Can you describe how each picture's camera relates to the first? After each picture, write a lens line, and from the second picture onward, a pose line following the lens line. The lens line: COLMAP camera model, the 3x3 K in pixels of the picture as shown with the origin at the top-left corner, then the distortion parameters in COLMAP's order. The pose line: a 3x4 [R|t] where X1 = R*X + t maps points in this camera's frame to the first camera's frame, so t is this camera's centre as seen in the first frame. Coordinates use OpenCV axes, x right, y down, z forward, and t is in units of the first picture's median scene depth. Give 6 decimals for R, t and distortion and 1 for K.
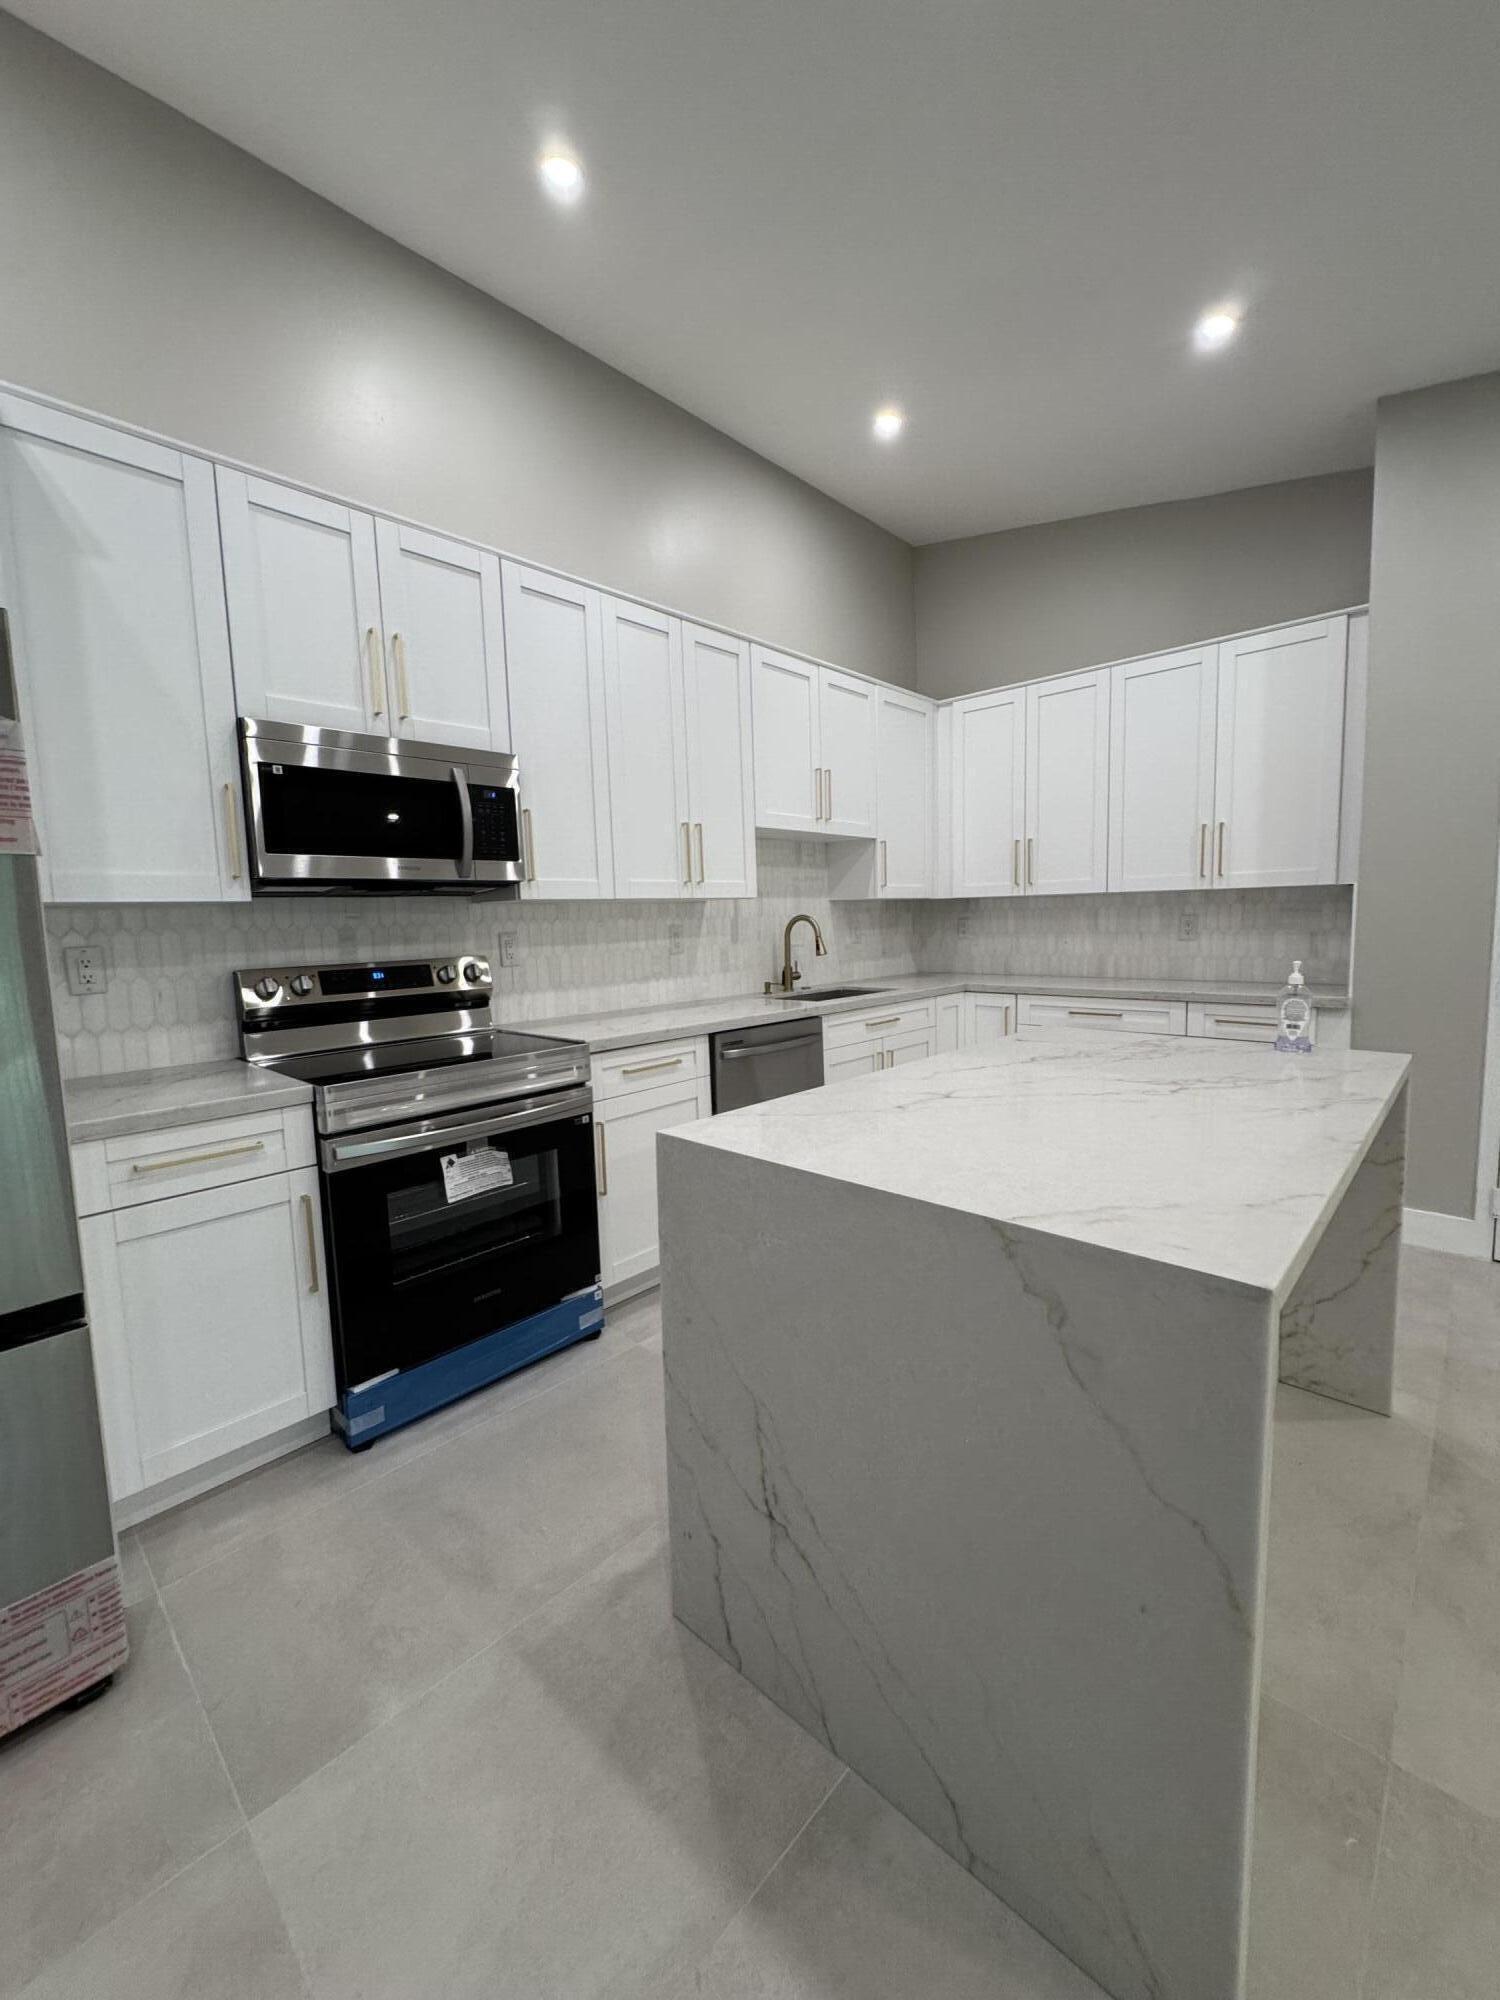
lens RADIAL K [[795.6, 0, 746.6], [0, 795.6, 994.6], [0, 0, 1]] dist [-0.000529, -0.000330]
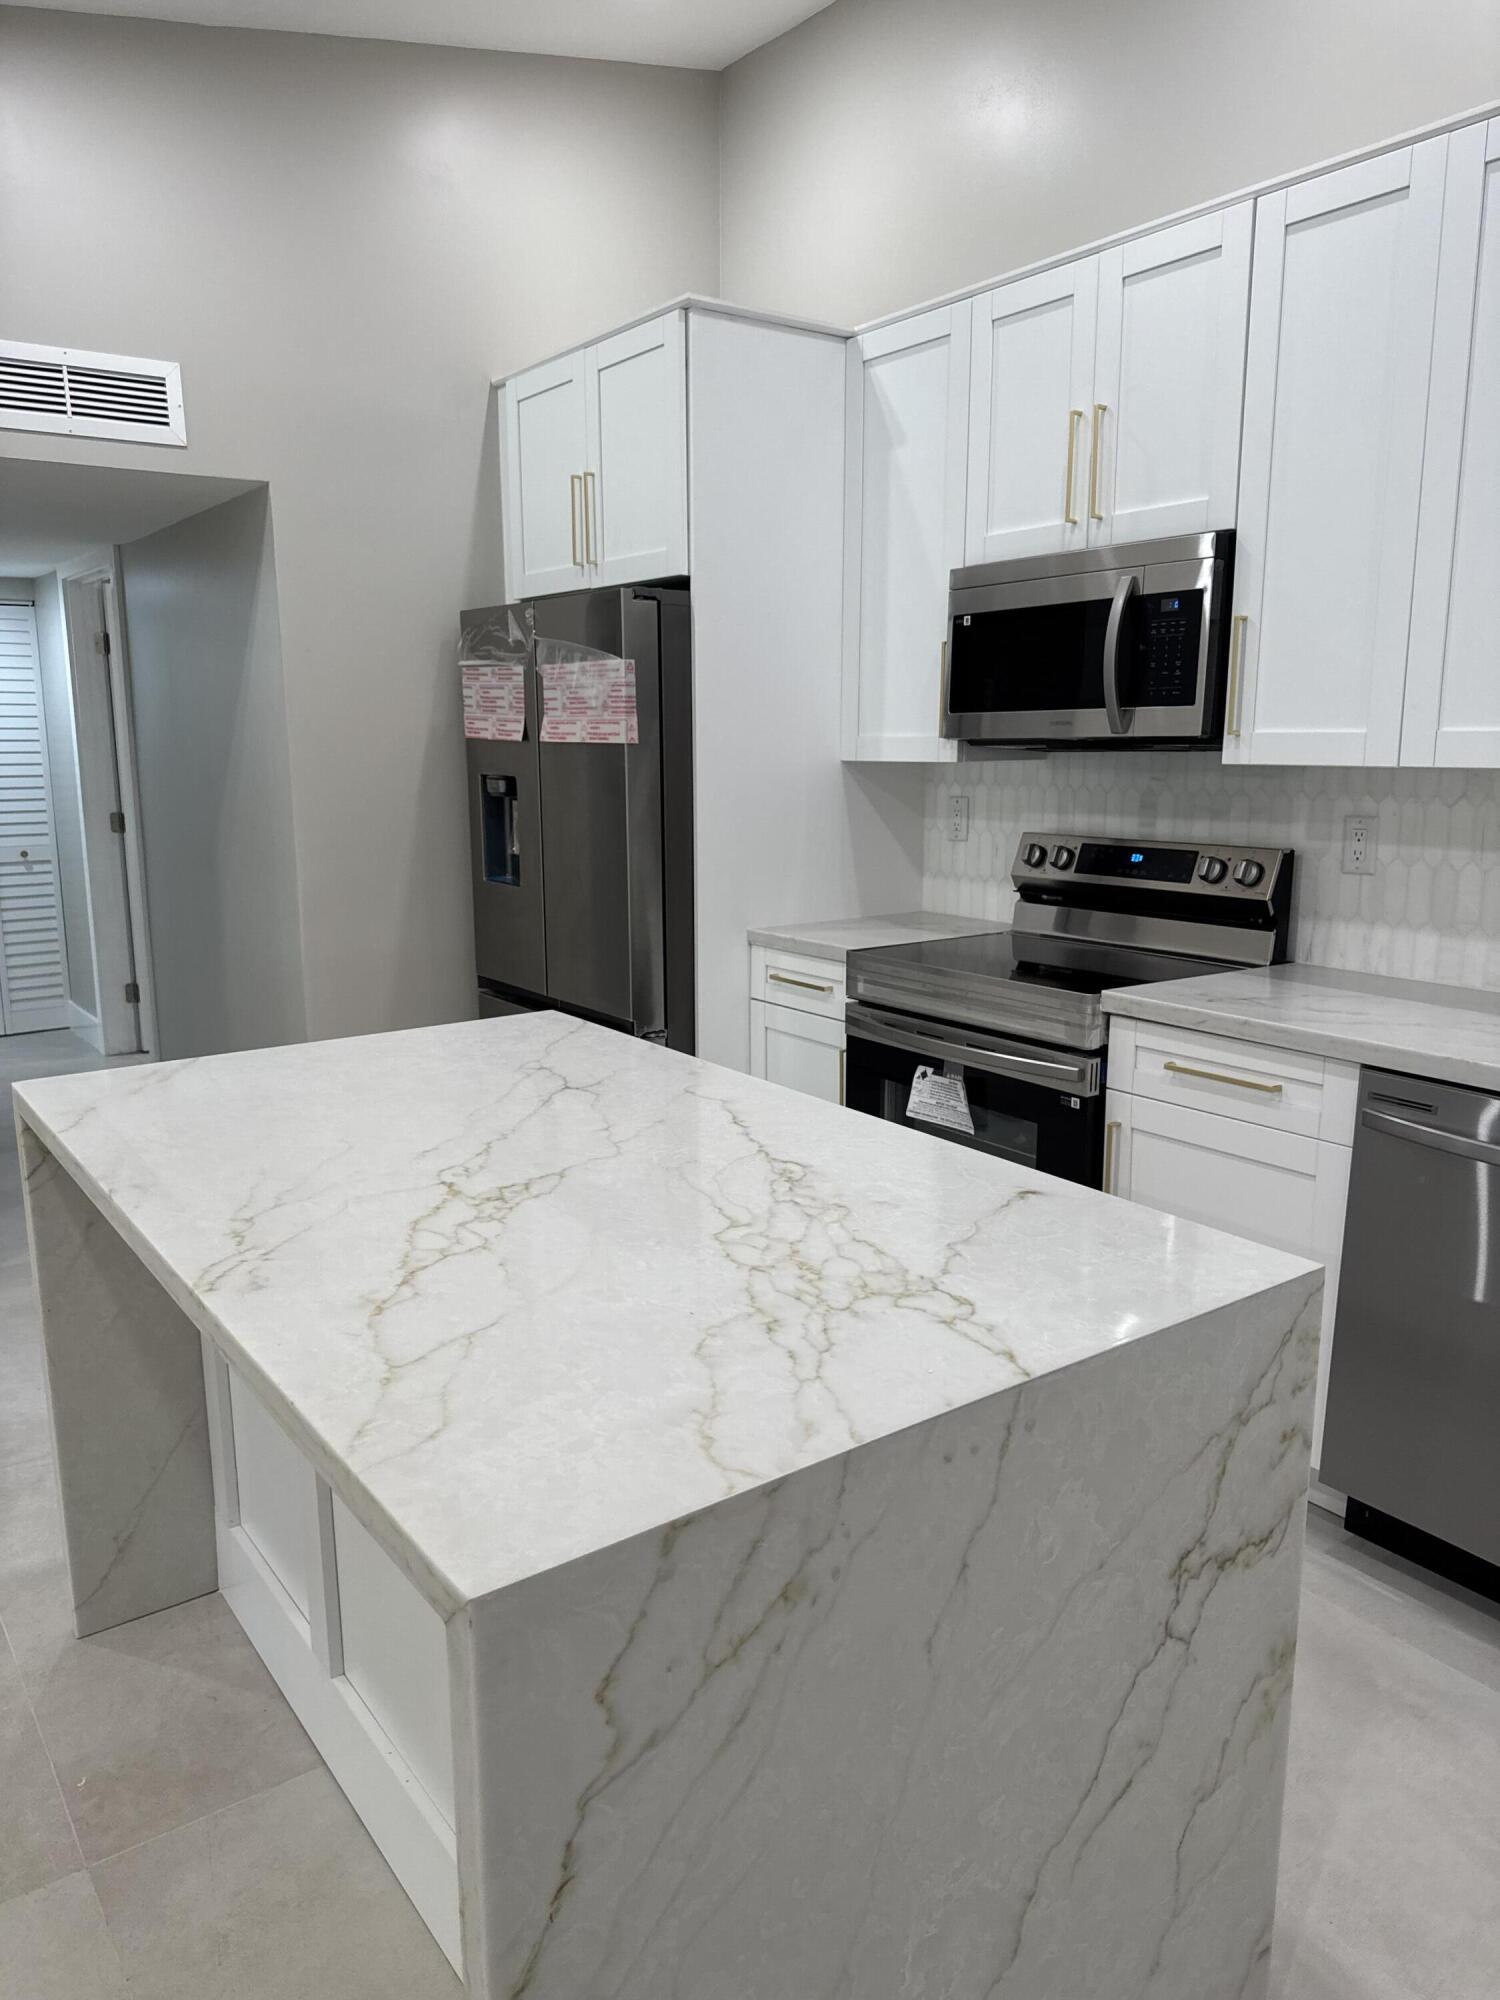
lens RADIAL K [[1437.0, 0, 750.0], [0, 1437.0, 1000.0], [0, 0, 1]] dist [0.067893, -0.001561]
pose [[-0.182623, 0.209003, -0.960711, 0.964729], [-0.087069, 0.969867, 0.227546, -0.174942], [0.979320, 0.125203, -0.158923, 0.876155]]
